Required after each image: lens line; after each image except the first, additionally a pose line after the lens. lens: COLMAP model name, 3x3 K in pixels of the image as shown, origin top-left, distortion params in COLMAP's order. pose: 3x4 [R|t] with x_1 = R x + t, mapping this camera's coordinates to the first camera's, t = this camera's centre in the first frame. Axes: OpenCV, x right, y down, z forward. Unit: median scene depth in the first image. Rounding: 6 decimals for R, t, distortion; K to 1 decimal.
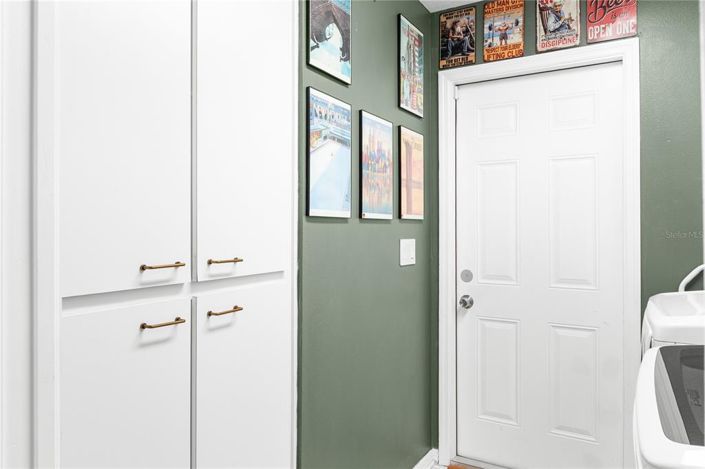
lens RADIAL K [[487.8, 0, 352.9], [0, 487.8, 224.7], [0, 0, 1]] dist [-0.000683, -0.002427]
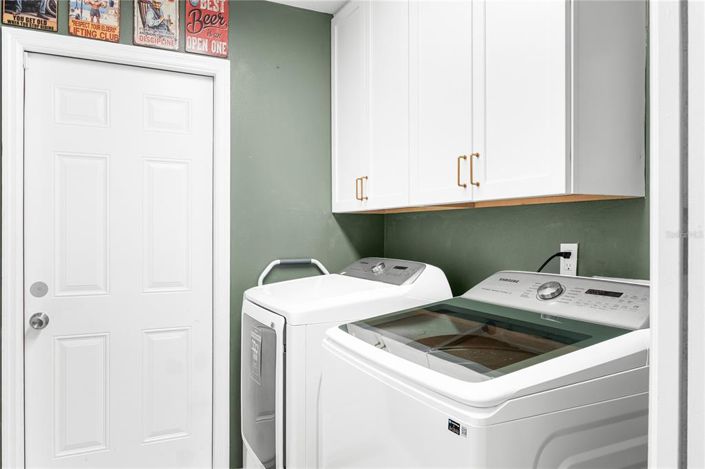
lens RADIAL K [[500.7, 0, 352.5], [0, 500.7, 234.5], [0, 0, 1]] dist [-0.003477, -0.001738]
pose [[0.555273, -0.001285, 0.831667, -0.185479], [-0.010974, 0.999900, 0.008872, 0.000204], [-0.831596, -0.014053, 0.555204, 0.110269]]
